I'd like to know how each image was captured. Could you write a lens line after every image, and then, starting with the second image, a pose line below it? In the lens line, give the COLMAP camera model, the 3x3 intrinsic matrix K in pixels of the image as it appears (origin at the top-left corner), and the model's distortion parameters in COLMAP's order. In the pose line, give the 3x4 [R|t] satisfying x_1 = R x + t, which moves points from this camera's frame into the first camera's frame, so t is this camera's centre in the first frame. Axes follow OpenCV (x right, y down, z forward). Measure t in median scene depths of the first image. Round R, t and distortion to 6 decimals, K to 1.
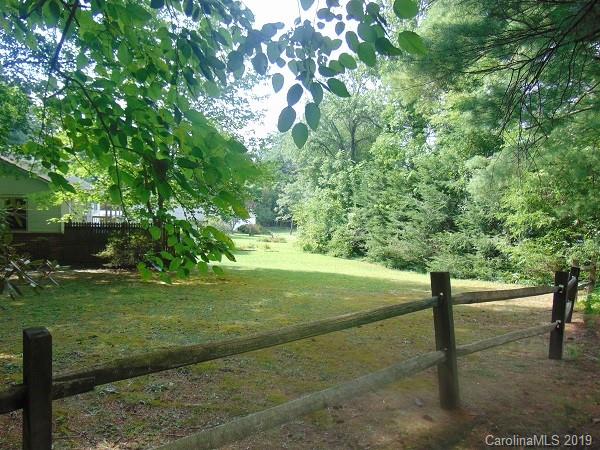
lens RADIAL K [[469.2, 0, 300.0], [0, 469.2, 225.0], [0, 0, 1]] dist [0.000418, 0.000048]
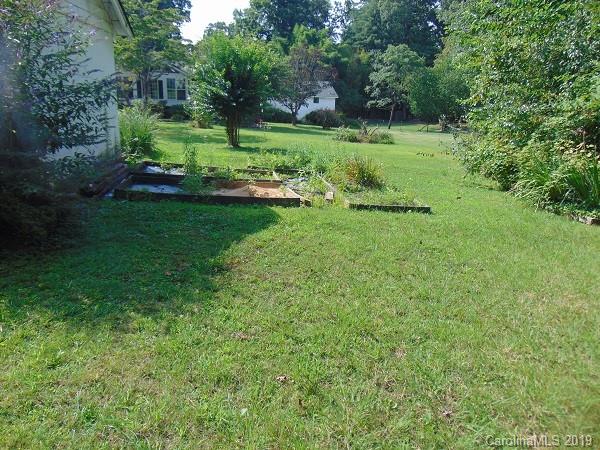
lens RADIAL K [[469.2, 0, 300.0], [0, 469.2, 225.0], [0, 0, 1]] dist [0.000418, 0.000048]
pose [[0.984377, 0.067329, -0.162692, -0.057319], [-0.030218, 0.974892, 0.220617, 0.021351], [0.173461, -0.212254, 0.961696, 0.725495]]
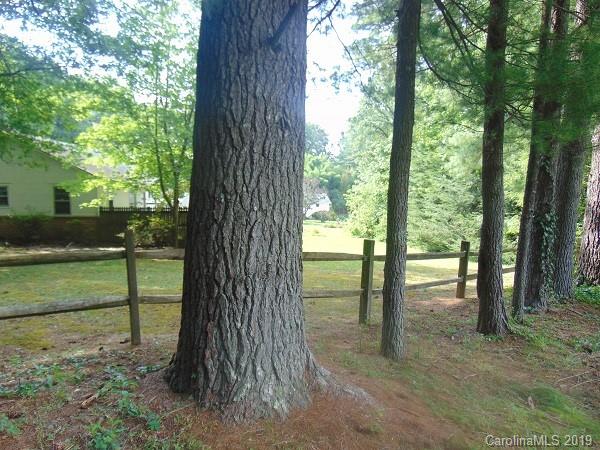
lens RADIAL K [[469.2, 0, 300.0], [0, 469.2, 225.0], [0, 0, 1]] dist [0.000418, 0.000048]
pose [[0.978370, -0.002790, -0.206845, 0.105165], [0.008148, 0.999653, 0.025057, 0.006483], [0.206704, -0.026201, 0.978053, -0.007535]]
